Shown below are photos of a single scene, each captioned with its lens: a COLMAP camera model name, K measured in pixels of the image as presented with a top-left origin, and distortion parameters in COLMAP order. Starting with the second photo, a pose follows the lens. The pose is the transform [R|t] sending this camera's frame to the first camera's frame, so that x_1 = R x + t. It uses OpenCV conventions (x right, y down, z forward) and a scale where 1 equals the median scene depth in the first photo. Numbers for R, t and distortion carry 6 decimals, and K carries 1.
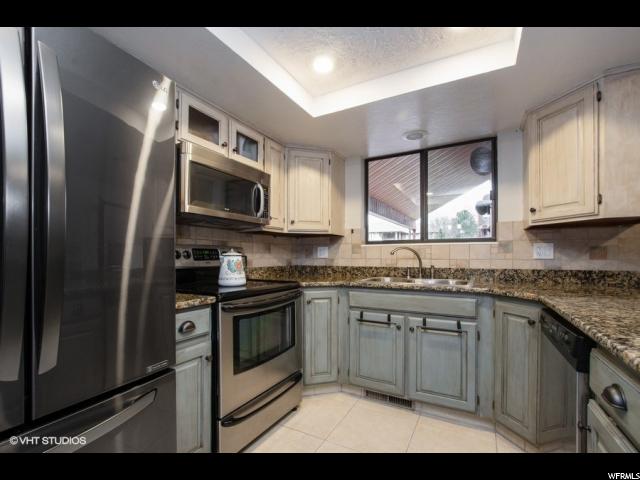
lens RADIAL K [[286.5, 0, 318.9], [0, 286.5, 256.2], [0, 0, 1]] dist [-0.016452, 0.000522]
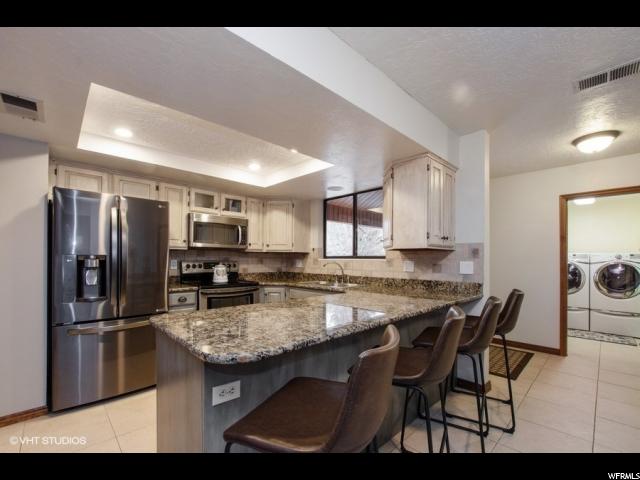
lens RADIAL K [[286.5, 0, 318.9], [0, 286.5, 256.2], [0, 0, 1]] dist [-0.016452, 0.000522]
pose [[0.956405, 0.003413, -0.292023, 0.775209], [-0.006820, 0.999920, -0.010650, -0.050634], [0.291963, 0.012177, 0.956352, -0.541686]]
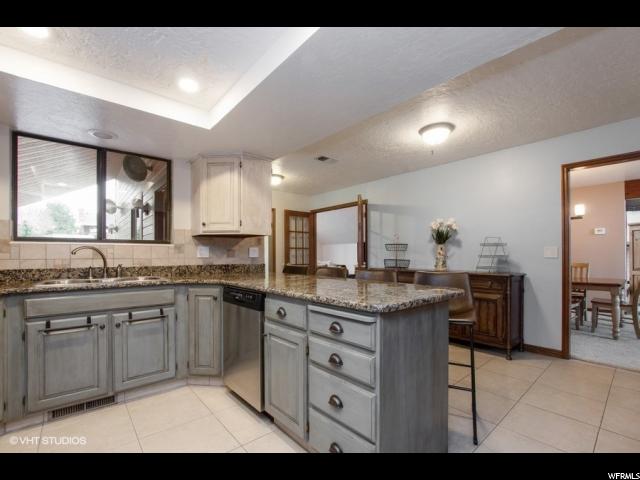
lens RADIAL K [[286.5, 0, 318.9], [0, 286.5, 256.2], [0, 0, 1]] dist [-0.016452, 0.000522]
pose [[0.346109, -0.003376, 0.938188, -0.366108], [0.001926, 0.999994, 0.002887, -0.000409], [-0.938192, 0.000808, 0.346114, -0.054385]]
